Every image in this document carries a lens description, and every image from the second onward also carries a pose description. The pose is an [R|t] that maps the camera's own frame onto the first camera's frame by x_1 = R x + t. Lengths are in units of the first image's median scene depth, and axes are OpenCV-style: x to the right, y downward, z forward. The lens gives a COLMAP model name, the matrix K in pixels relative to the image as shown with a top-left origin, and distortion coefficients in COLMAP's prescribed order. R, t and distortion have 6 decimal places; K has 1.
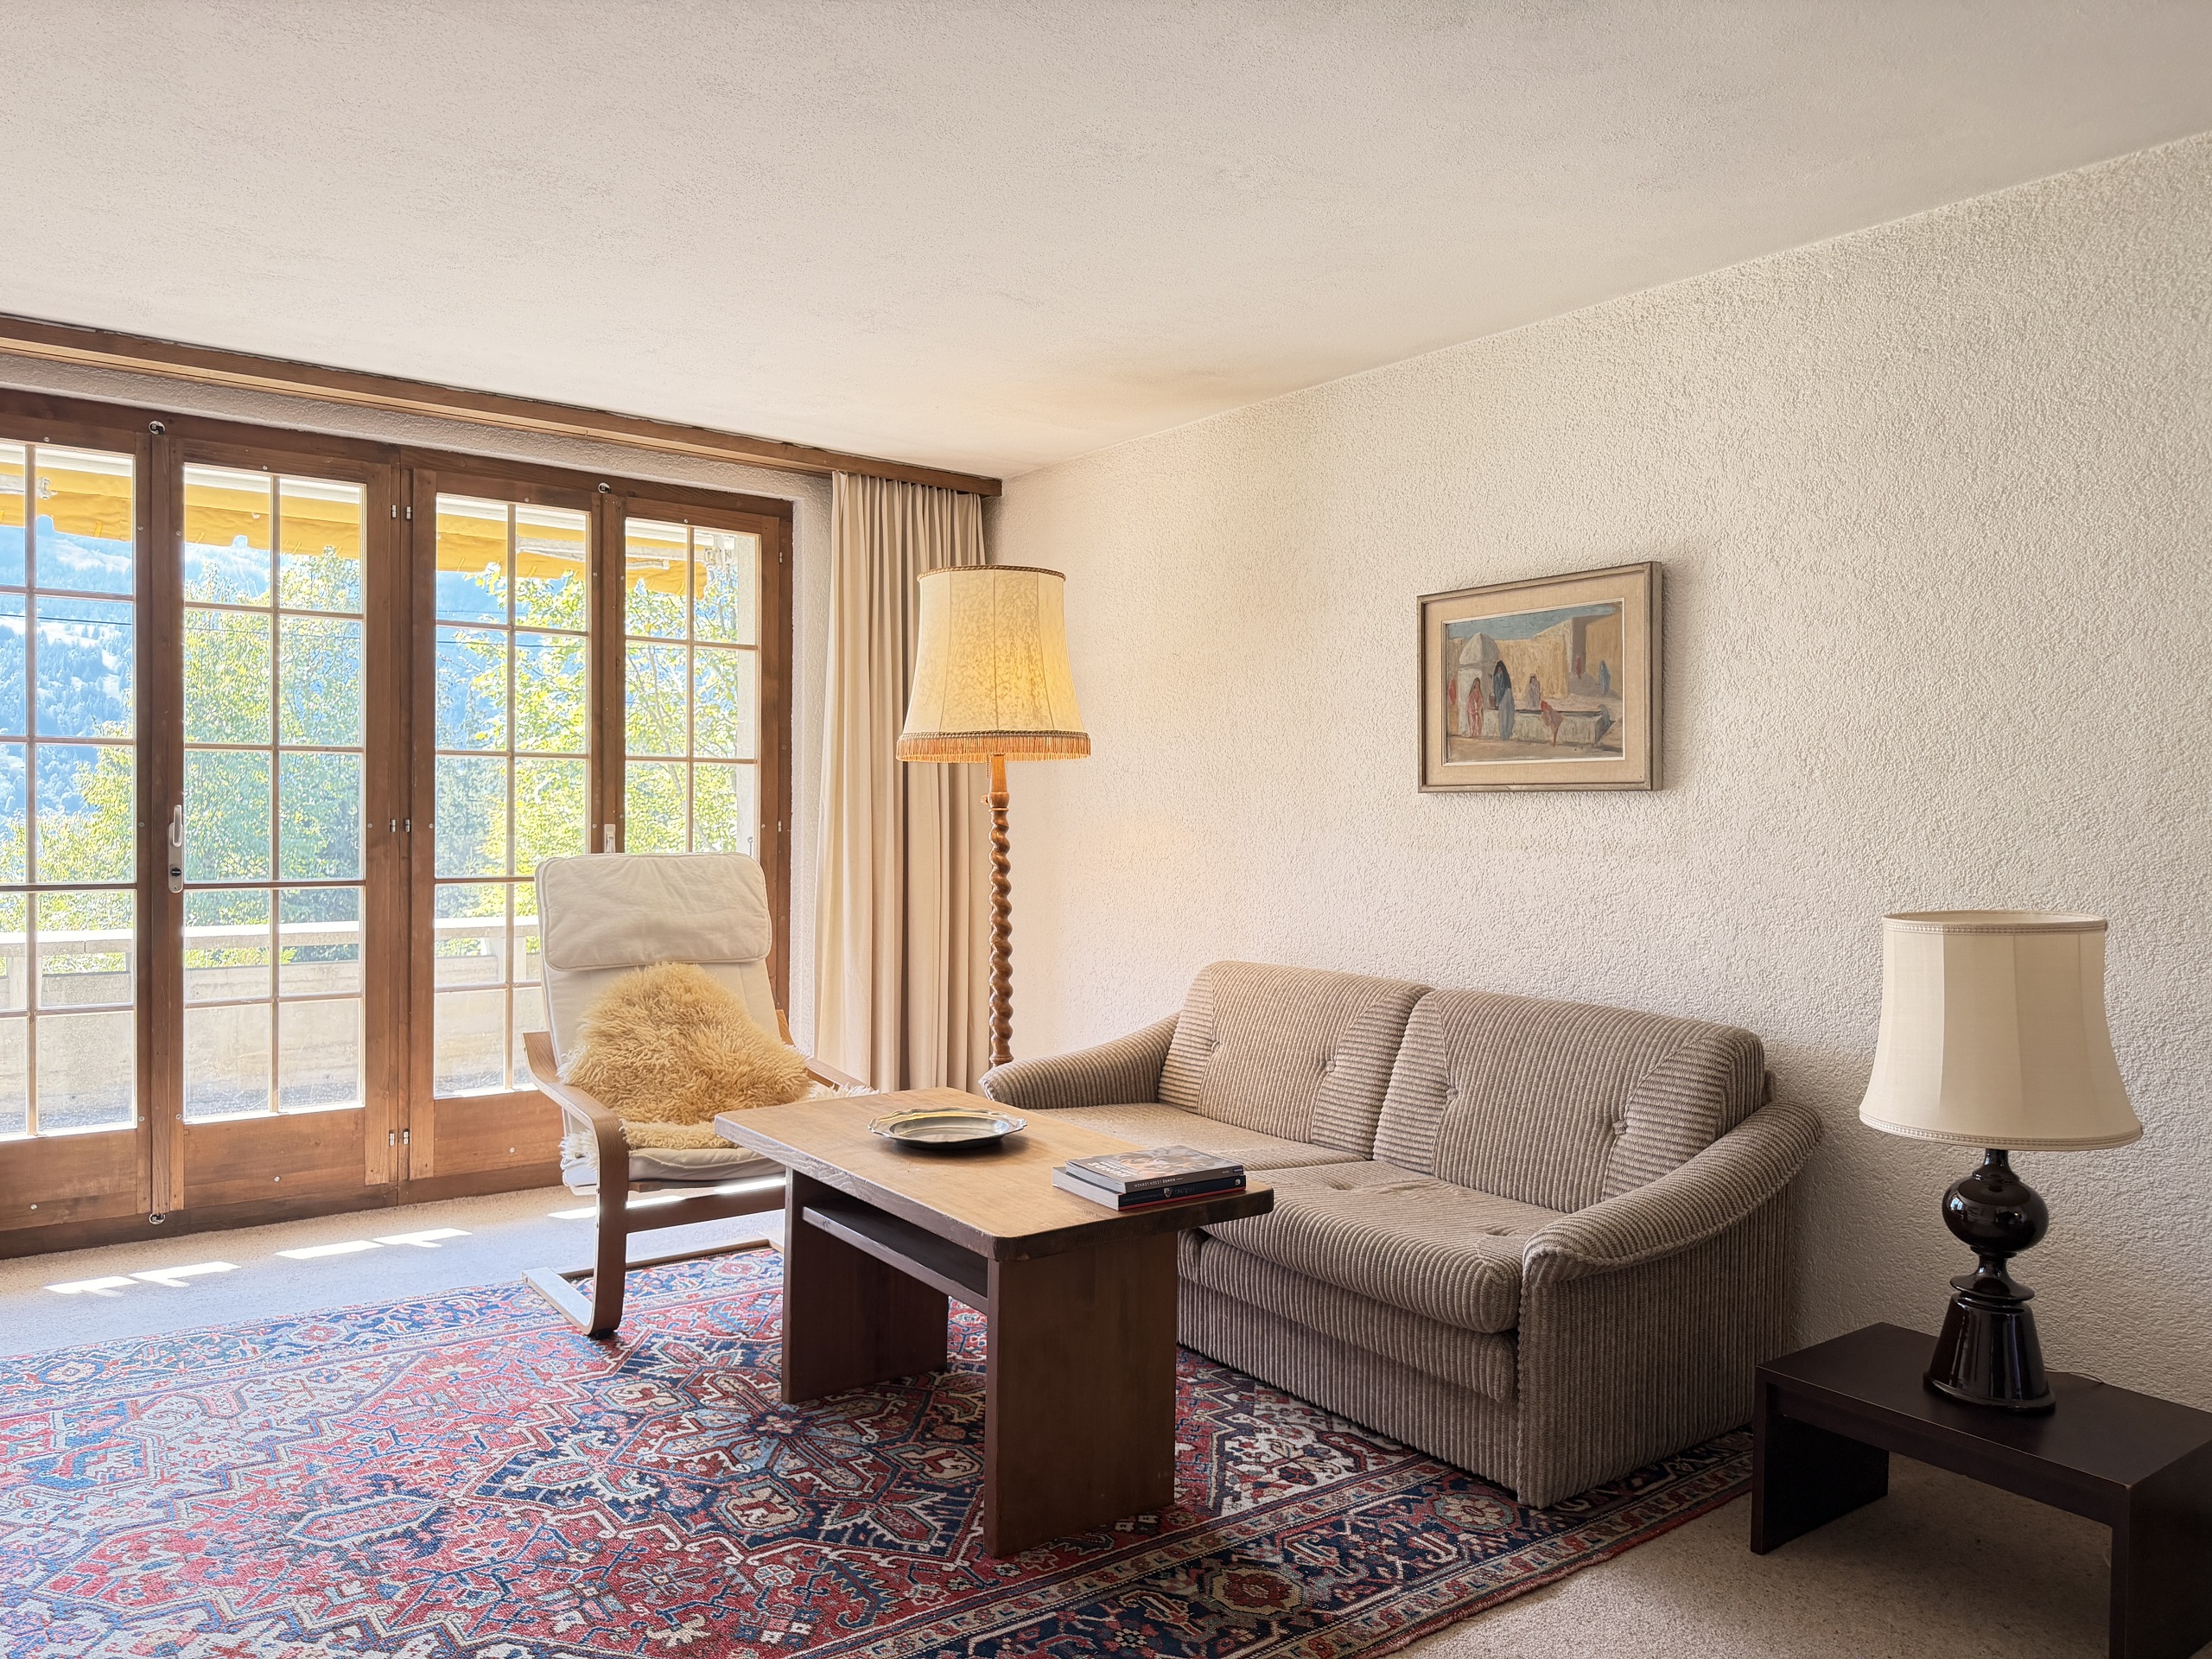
lens RADIAL K [[1530.4, 0, 1106.0], [0, 1530.4, 829.5], [0, 0, 1]] dist [0.062981, -0.043103]
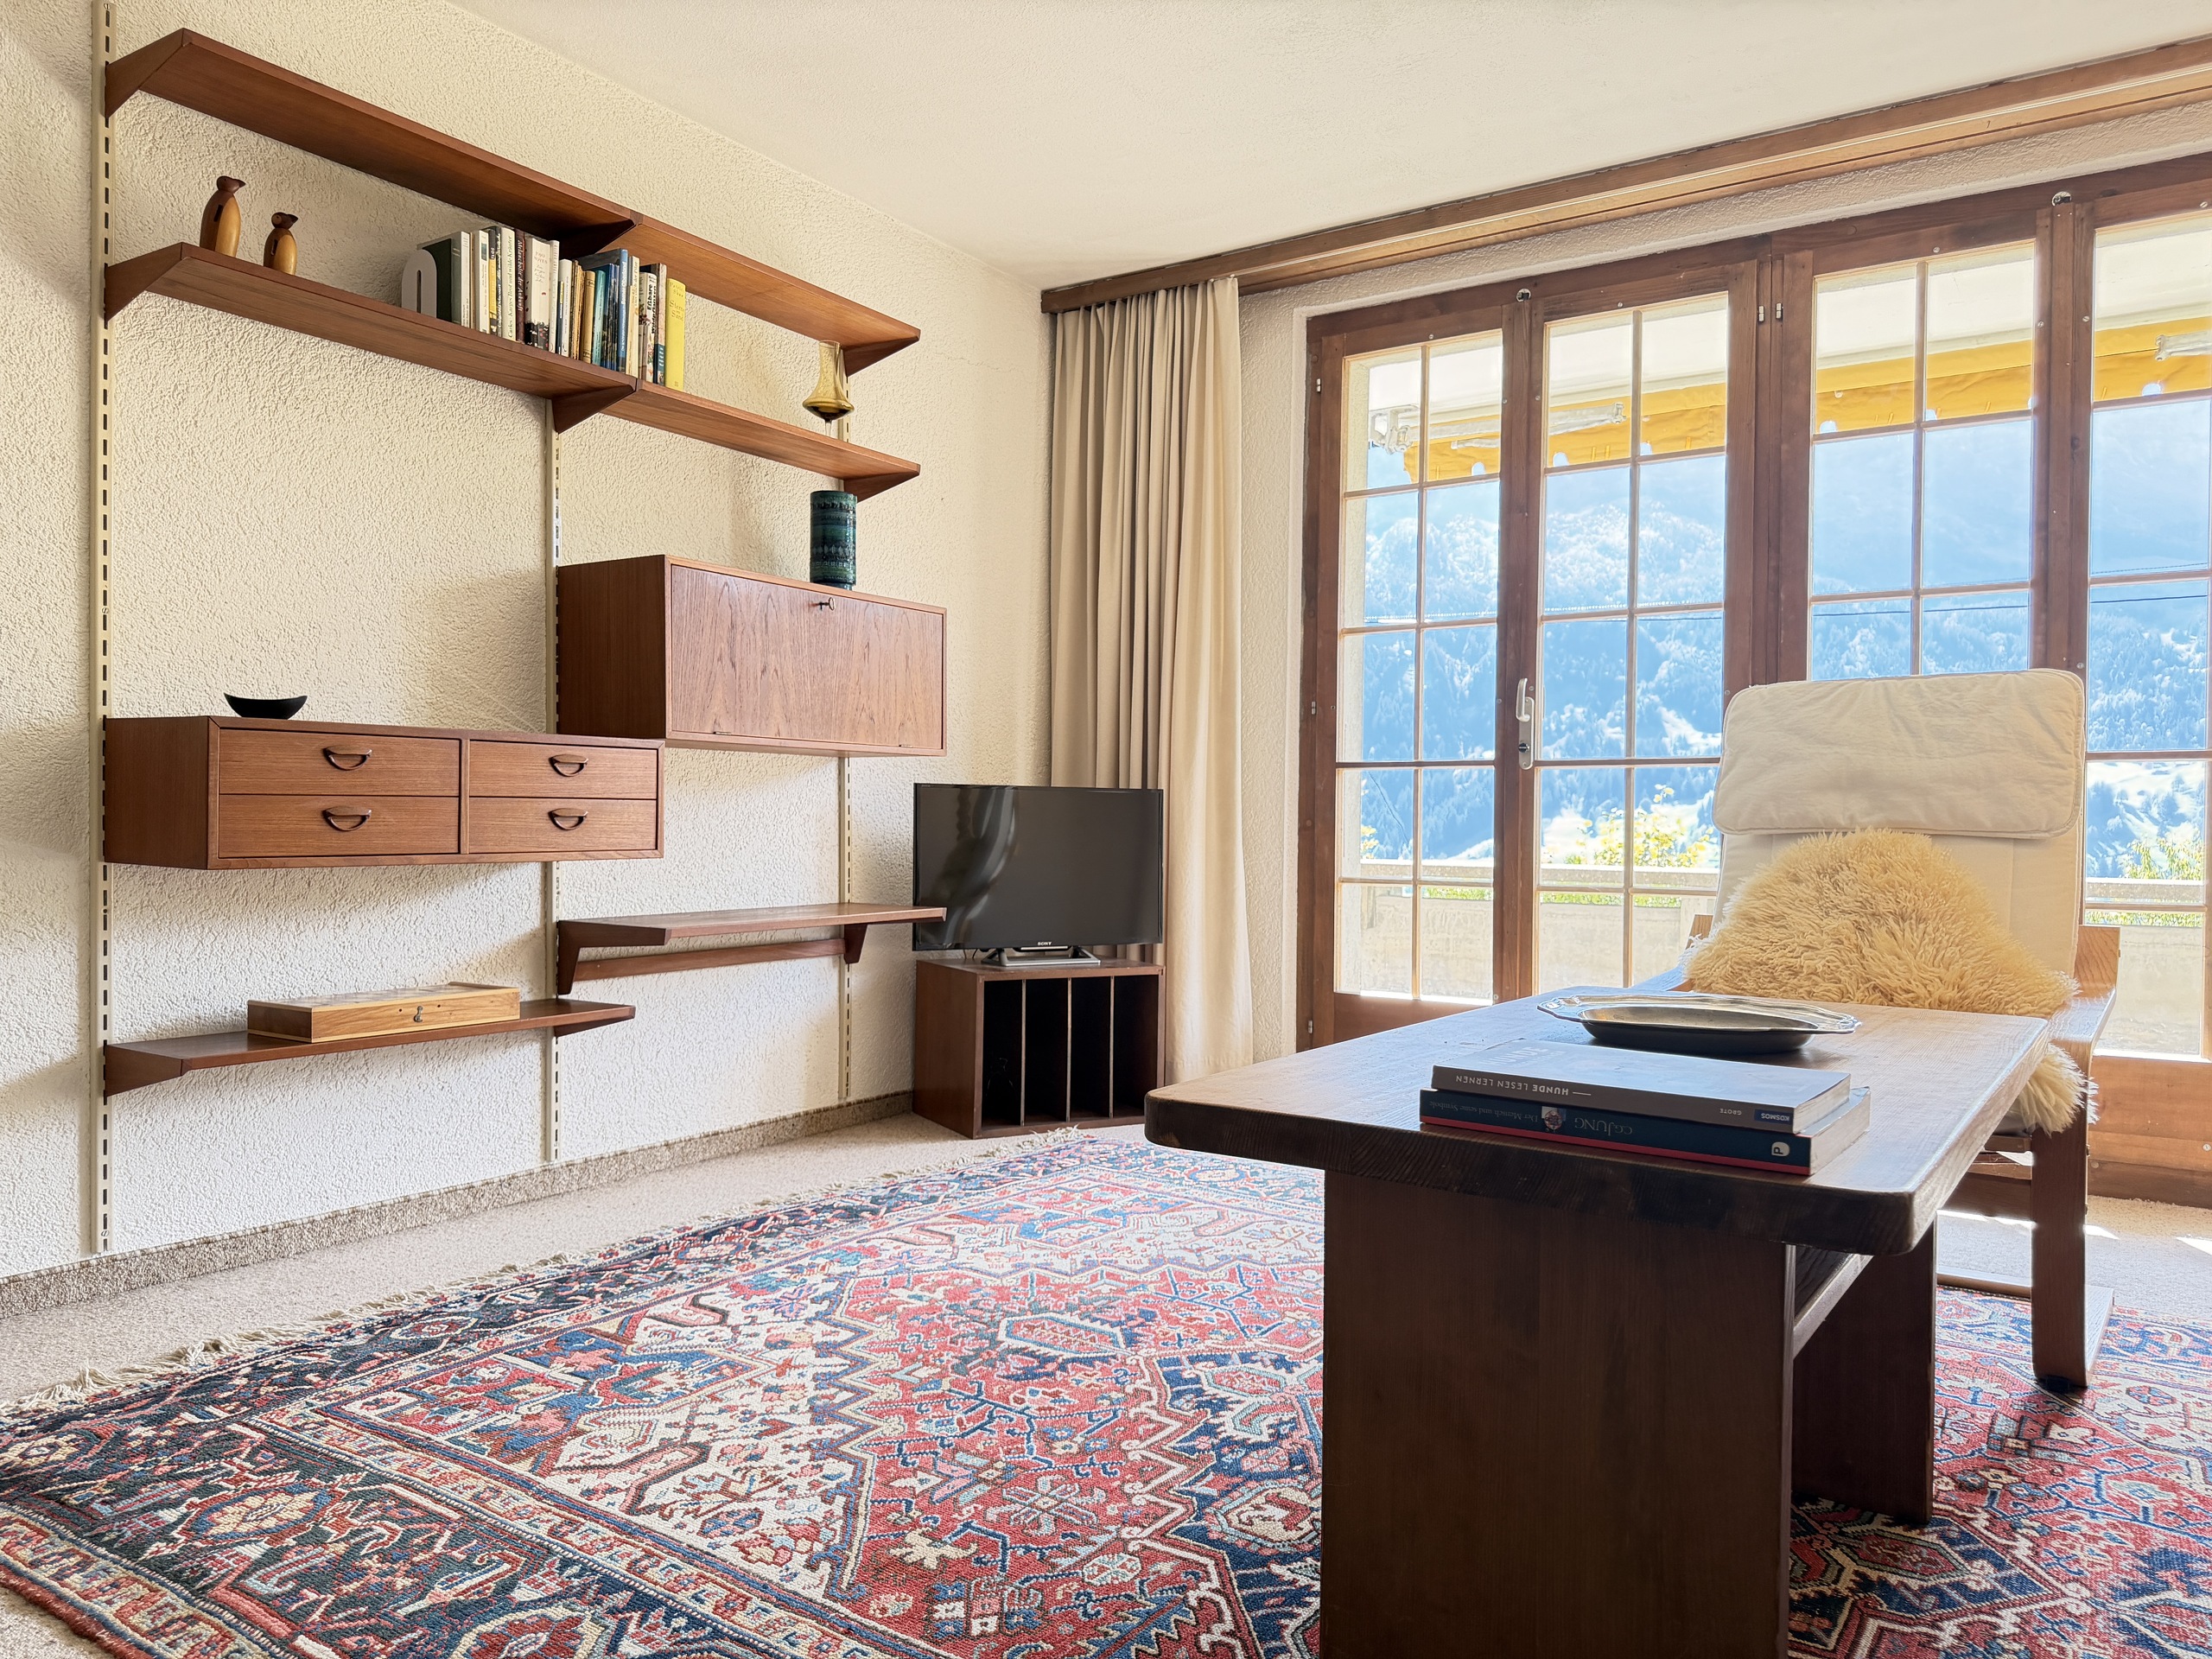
lens RADIAL K [[1573.9, 0, 1106.0], [0, 1573.9, 829.5], [0, 0, 1]] dist [0.016850, -0.001010]
pose [[0.351135, -0.000638, -0.936325, 0.250722], [-0.016742, 0.999836, -0.006960, 0.098771], [0.936175, 0.018120, 0.351066, 0.446405]]
